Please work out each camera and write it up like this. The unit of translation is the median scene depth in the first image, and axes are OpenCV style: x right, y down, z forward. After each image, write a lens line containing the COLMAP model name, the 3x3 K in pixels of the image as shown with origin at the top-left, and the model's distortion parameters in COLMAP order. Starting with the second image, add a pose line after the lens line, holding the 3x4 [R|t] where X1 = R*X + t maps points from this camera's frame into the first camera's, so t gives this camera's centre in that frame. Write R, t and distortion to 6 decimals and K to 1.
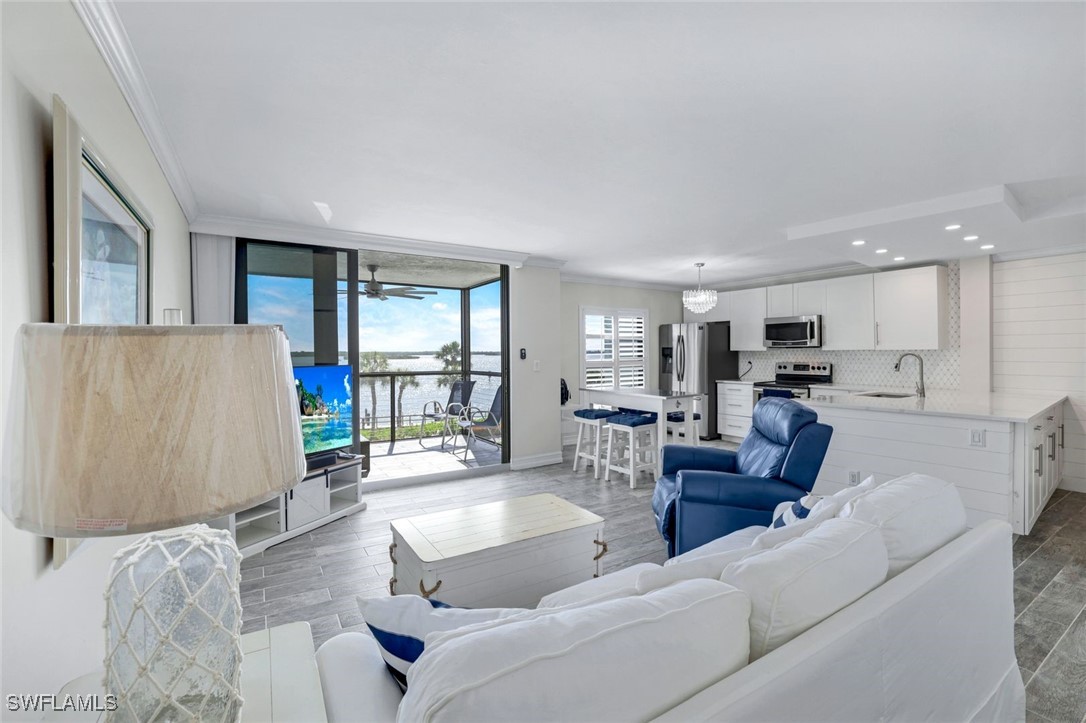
lens RADIAL K [[472.2, 0, 541.3], [0, 472.2, 360.3], [0, 0, 1]] dist [-0.023103, 0.007881]
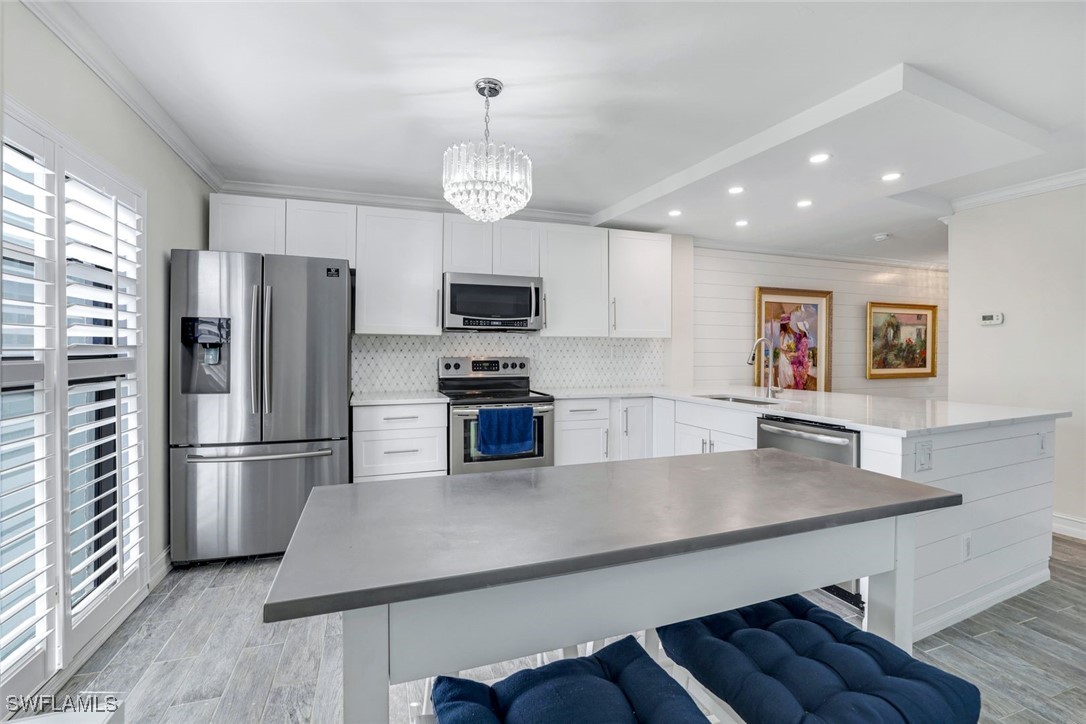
lens RADIAL K [[472.2, 0, 538.0], [0, 472.2, 356.2], [0, 0, 1]] dist [-0.023103, 0.007881]
pose [[0.231029, -0.003335, 0.972941, -0.008007], [0.013658, 0.999907, 0.000185, 0.004367], [-0.972851, 0.013246, 0.231053, 0.833044]]
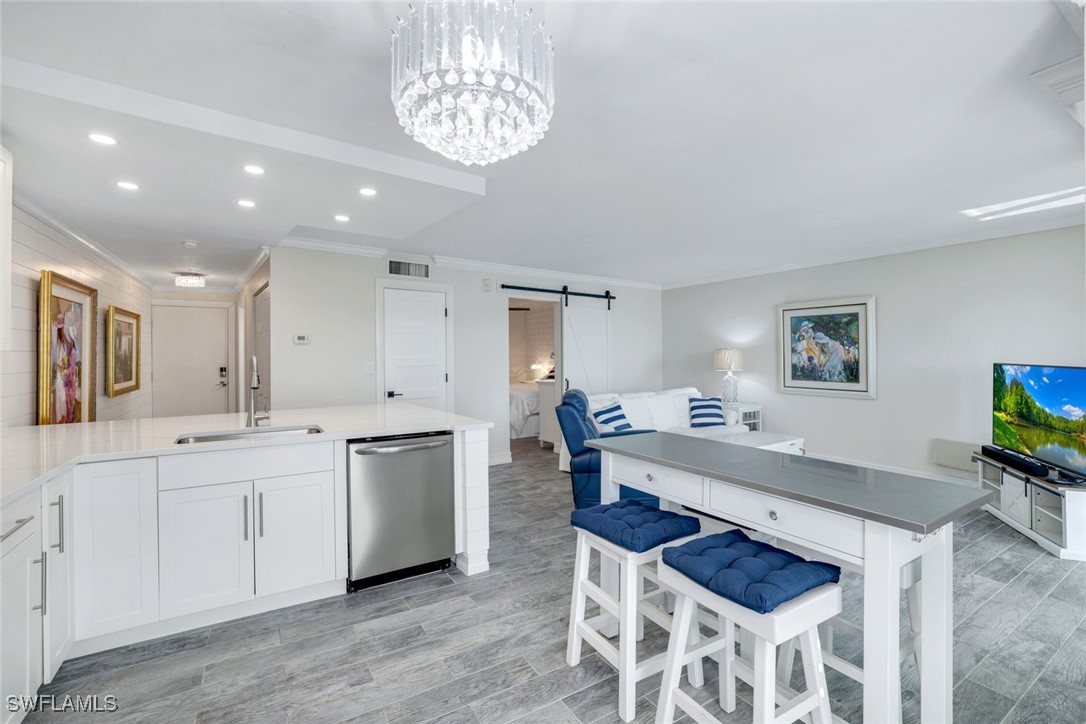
lens RADIAL K [[472.2, 0, 542.6], [0, 472.2, 344.1], [0, 0, 1]] dist [-0.023103, 0.007881]
pose [[-0.999884, 0.007279, 0.013372, 0.286978], [0.007236, 0.999968, -0.003317, -0.020078], [-0.013396, -0.003220, -0.999905, 1.143055]]
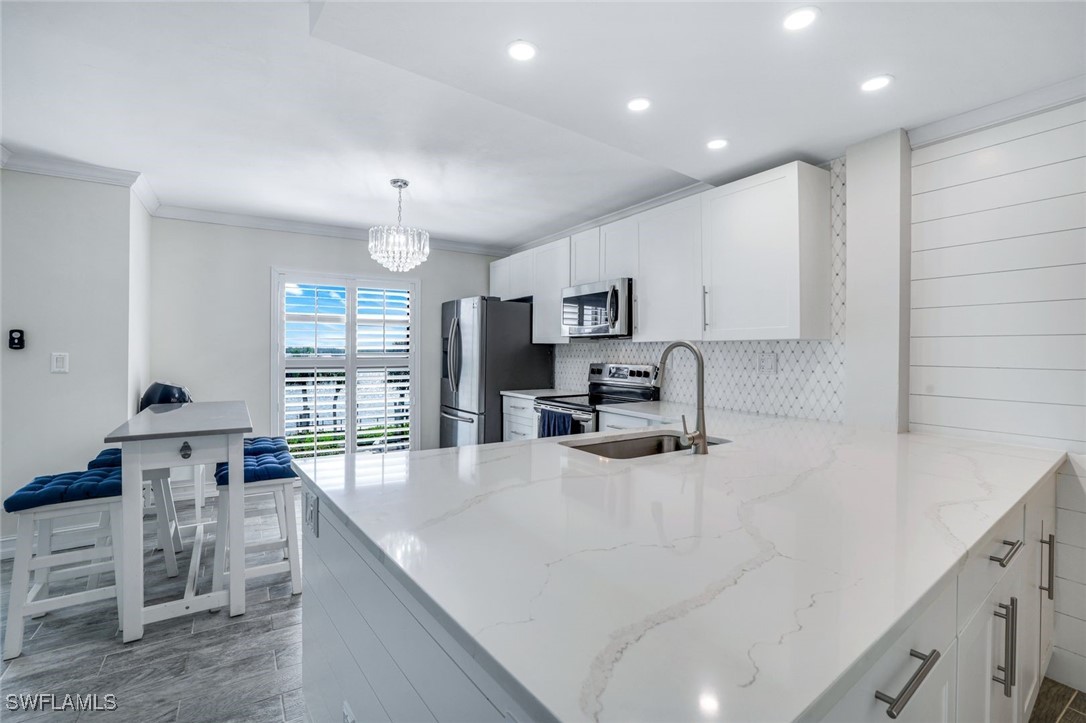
lens RADIAL K [[472.2, 0, 540.1], [0, 472.2, 362.0], [0, 0, 1]] dist [-0.023103, 0.007881]
pose [[0.999885, 0.013856, -0.006097, 0.477601], [-0.013834, 0.999897, 0.003756, 0.001637], [0.006148, -0.003671, 0.999974, 0.423116]]
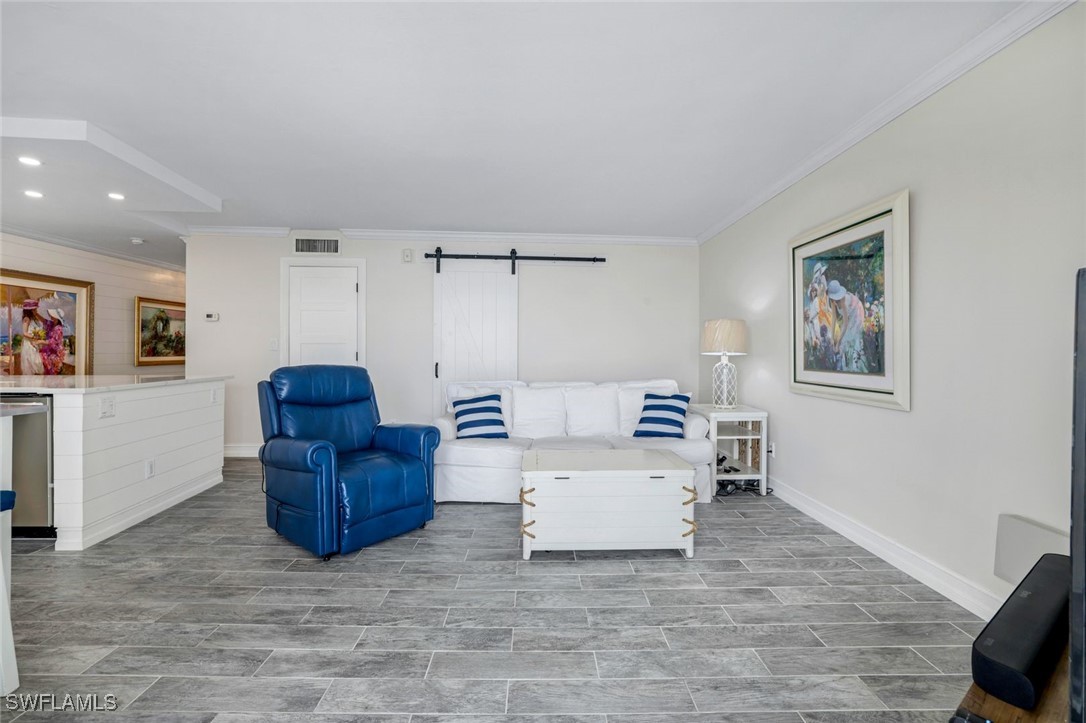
lens RADIAL K [[472.2, 0, 537.2], [0, 472.2, 352.3], [0, 0, 1]] dist [-0.023103, 0.007881]
pose [[-0.844858, 0.001183, 0.534989, -0.226493], [0.009624, 0.999869, 0.012987, 0.022111], [-0.534904, 0.016121, -0.844759, 0.806303]]
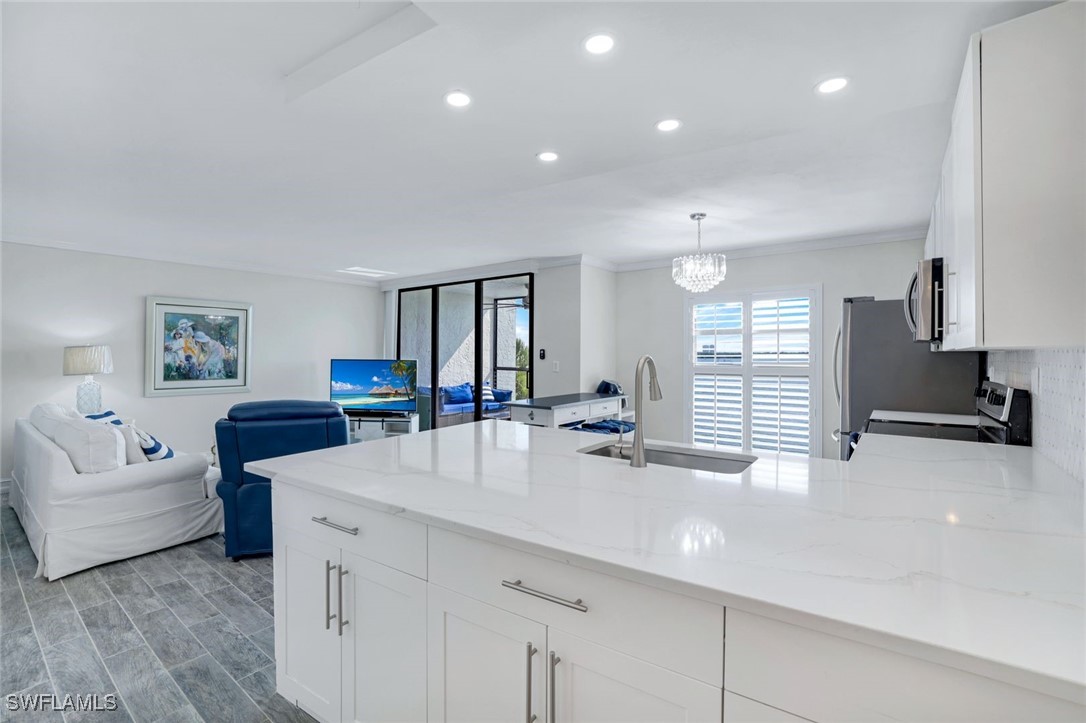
lens RADIAL K [[486.9, 0, 517.1], [0, 486.9, 349.8], [0, 0, 1]] dist [-0.007264, 0.001026]
pose [[0.305022, 0.000713, -0.952345, 0.838522], [-0.021196, 0.999757, -0.006040, -0.013833], [0.952110, 0.022028, 0.304963, 0.540578]]
